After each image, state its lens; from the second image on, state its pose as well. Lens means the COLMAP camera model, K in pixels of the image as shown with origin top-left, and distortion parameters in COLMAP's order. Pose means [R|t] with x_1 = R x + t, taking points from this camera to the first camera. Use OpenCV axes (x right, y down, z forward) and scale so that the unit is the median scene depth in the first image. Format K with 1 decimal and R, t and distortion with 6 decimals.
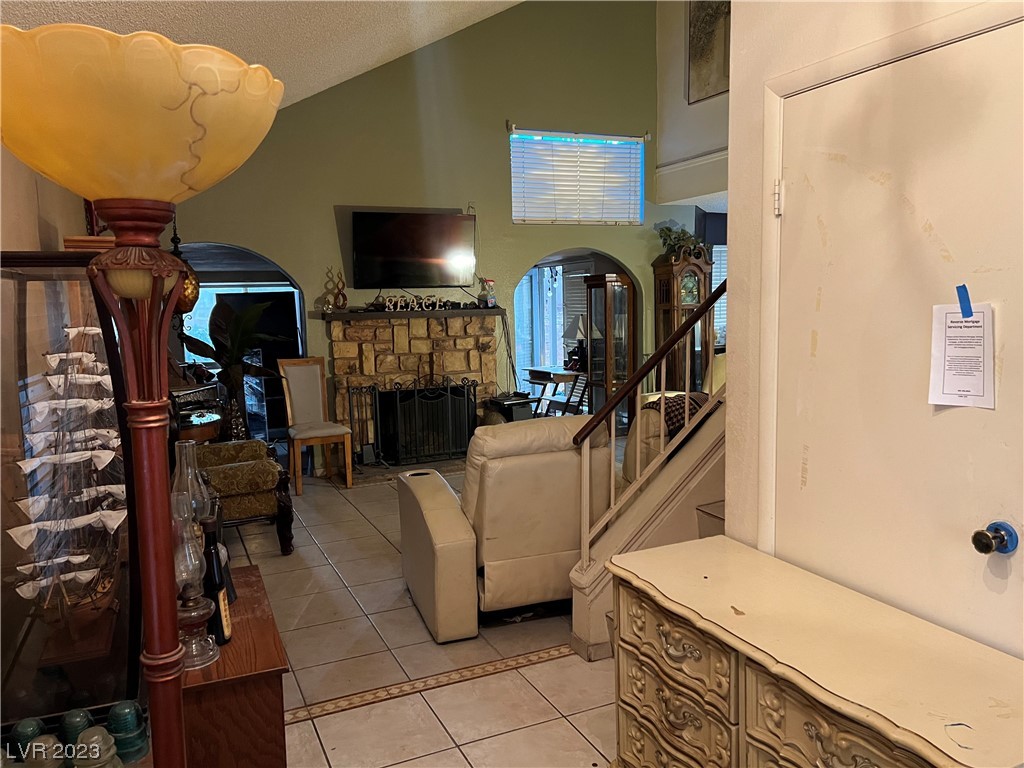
lens RADIAL K [[777.3, 0, 511.0], [0, 777.3, 385.1], [0, 0, 1]] dist [0.040453, -0.004731]
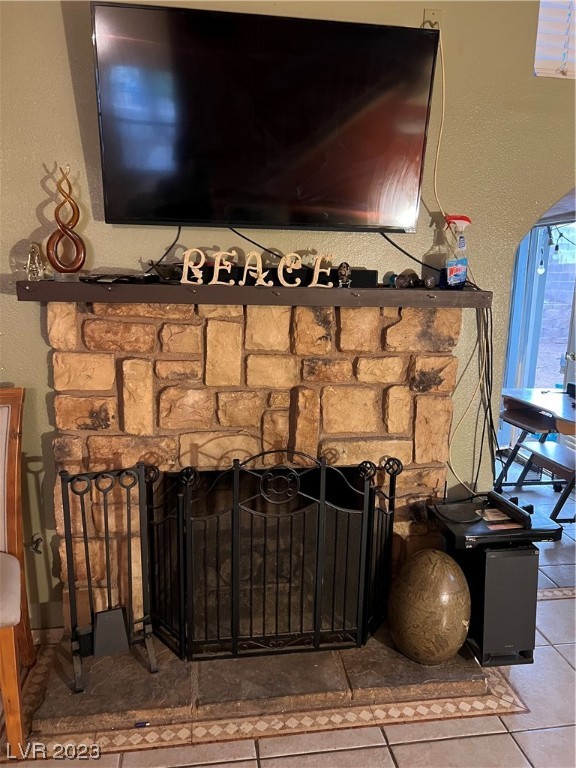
lens RADIAL K [[583.0, 0, 272.6], [0, 583.0, 393.9], [0, 0, 1]] dist [0.040453, -0.004731]
pose [[0.953927, 0.100571, -0.282681, -0.024371], [-0.075234, 0.992227, 0.099127, -0.069177], [0.290453, -0.073293, 0.954078, 0.693757]]
